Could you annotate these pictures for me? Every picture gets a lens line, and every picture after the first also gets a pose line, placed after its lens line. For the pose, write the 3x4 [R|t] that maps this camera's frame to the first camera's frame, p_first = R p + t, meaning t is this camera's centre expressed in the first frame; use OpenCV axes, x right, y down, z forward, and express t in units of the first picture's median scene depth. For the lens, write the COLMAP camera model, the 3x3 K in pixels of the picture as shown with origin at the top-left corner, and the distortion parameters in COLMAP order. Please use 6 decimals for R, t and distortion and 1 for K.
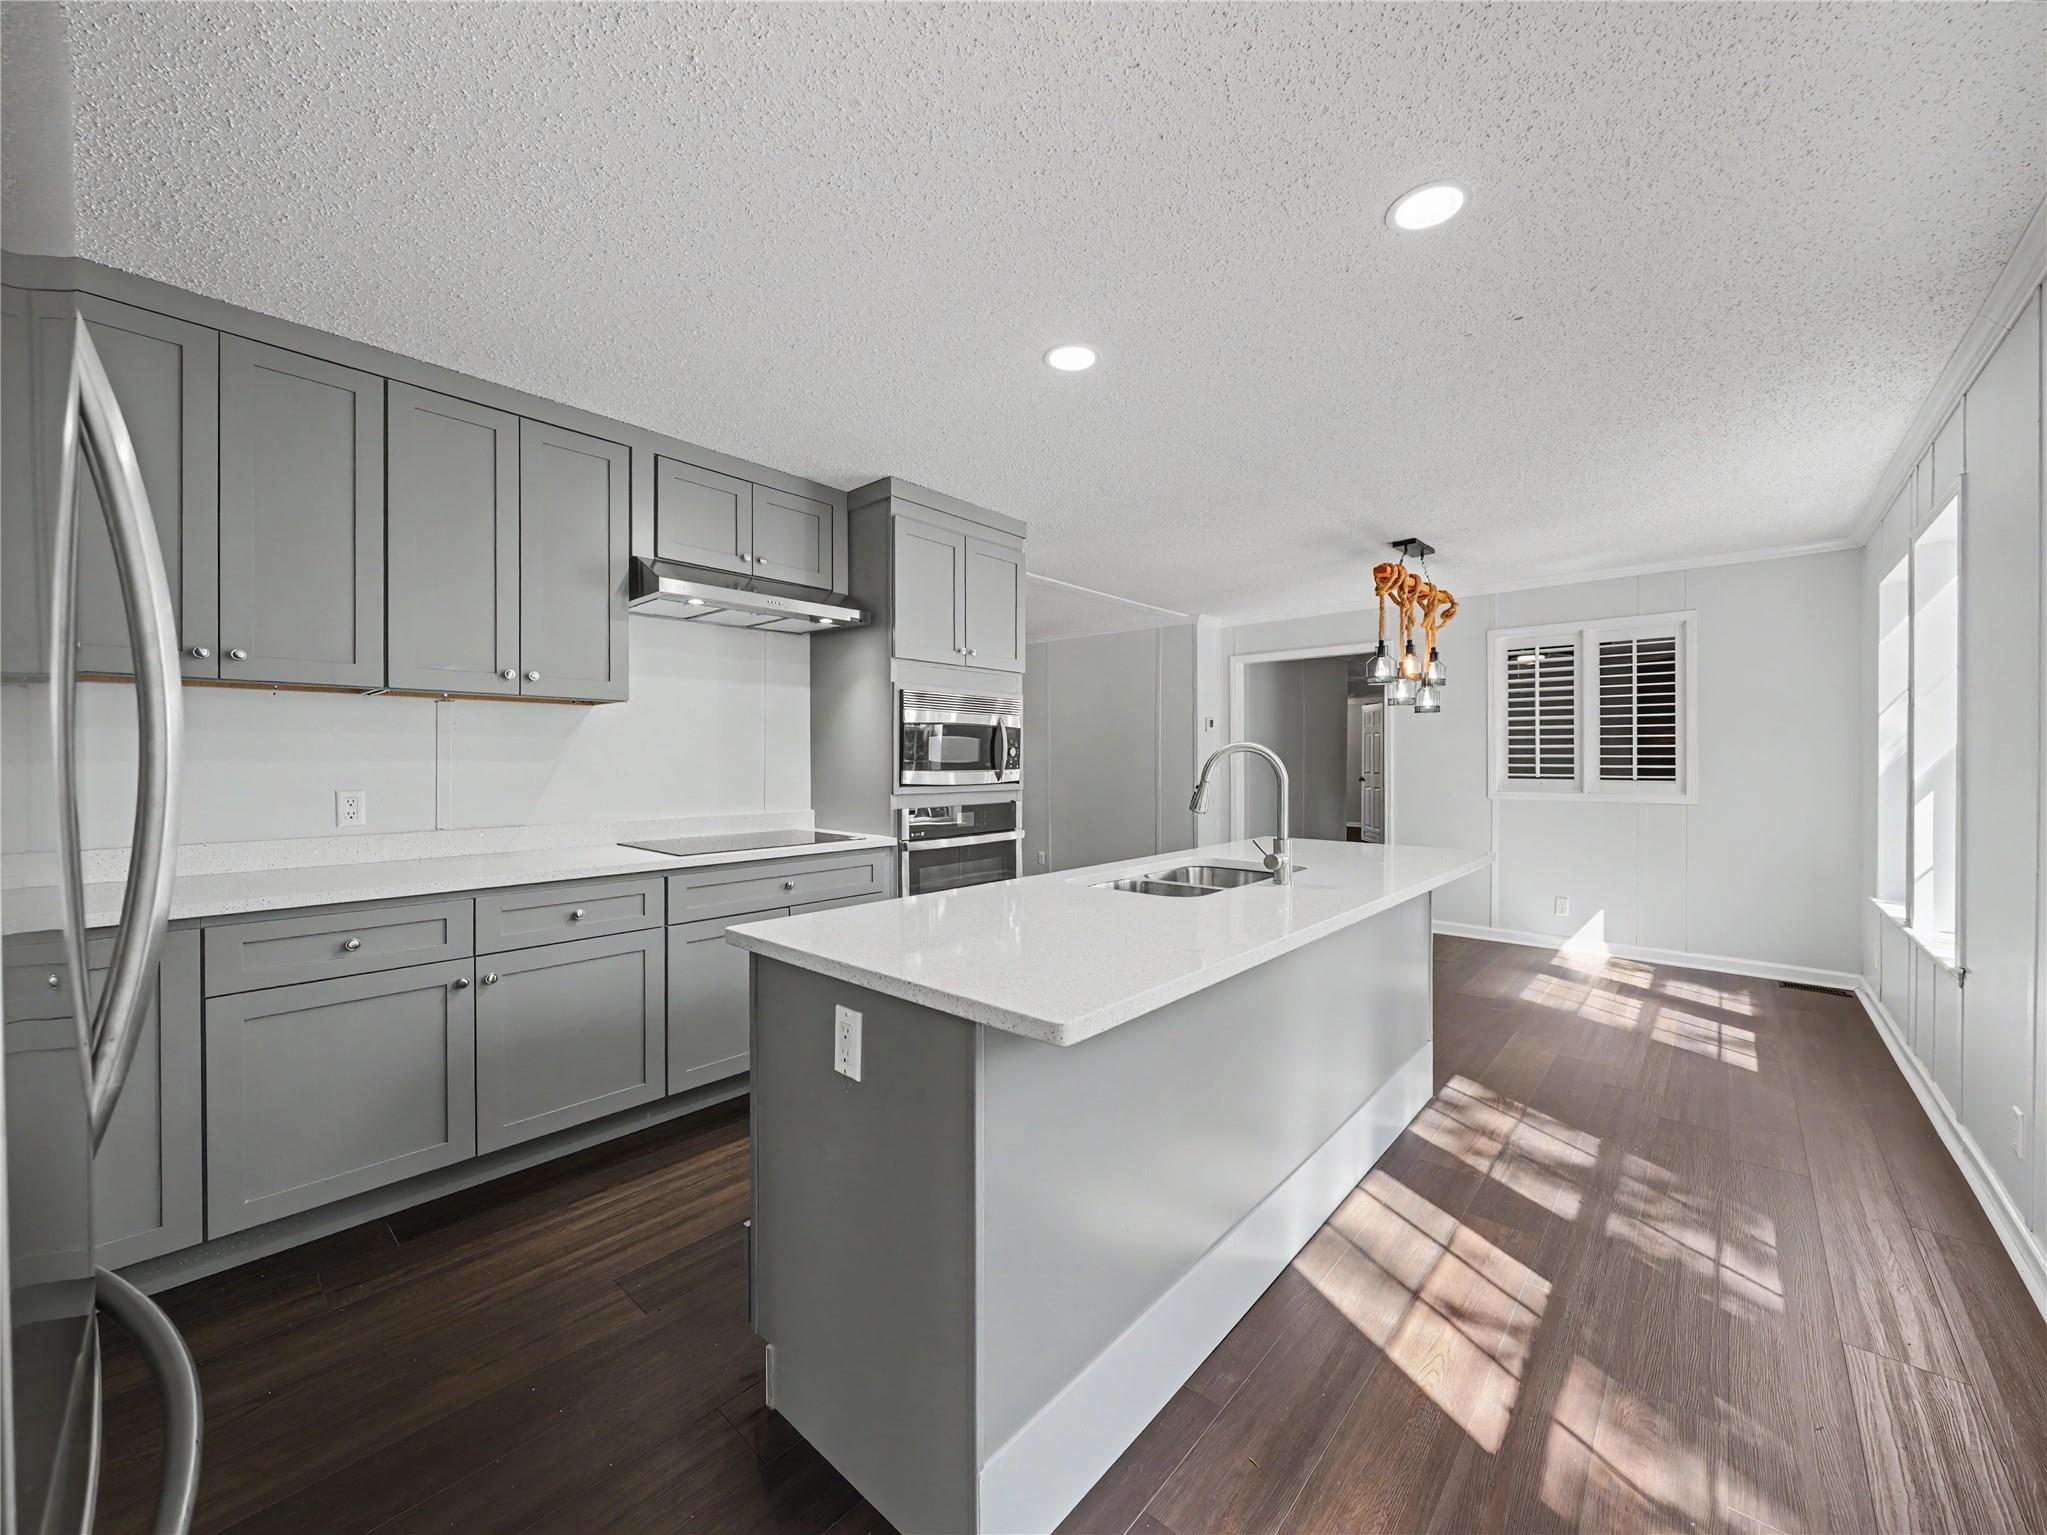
lens RADIAL K [[793.1, 0, 1017.8], [0, 793.1, 755.0], [0, 0, 1]] dist [-0.002459, -0.000028]
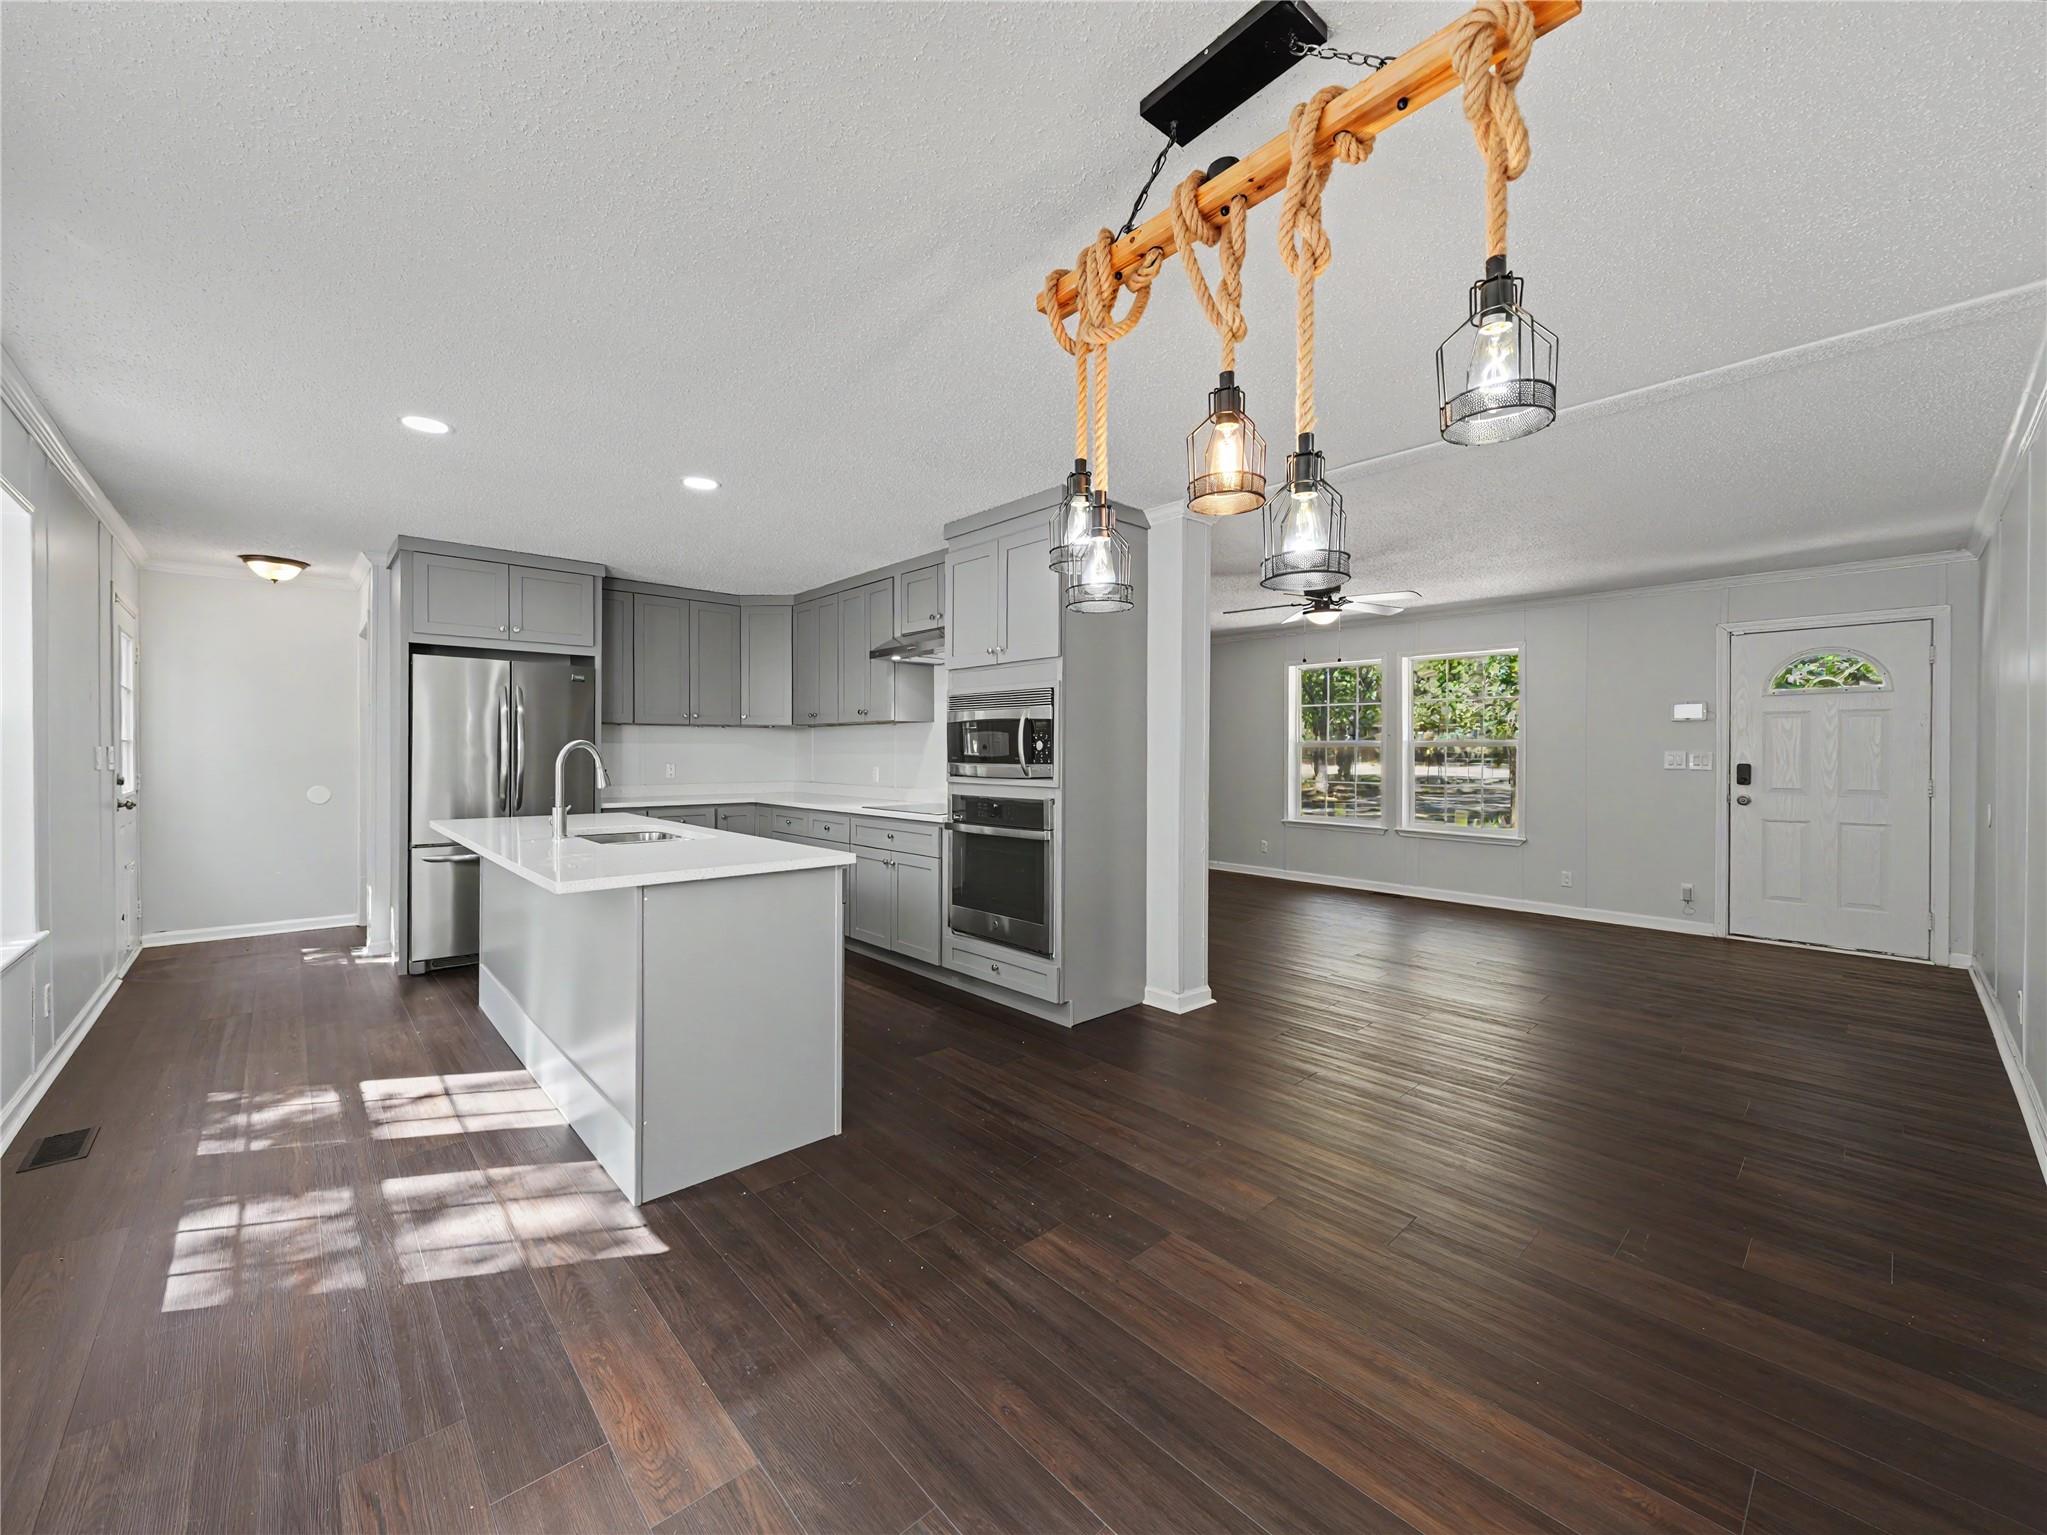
lens RADIAL K [[793.1, 0, 1016.7], [0, 793.1, 763.9], [0, 0, 1]] dist [-0.002459, -0.000028]
pose [[-0.086833, 0.016875, -0.996080, 1.513542], [-0.002090, 0.999851, 0.017121, 0.001800], [0.996221, 0.003568, -0.086785, 1.747179]]
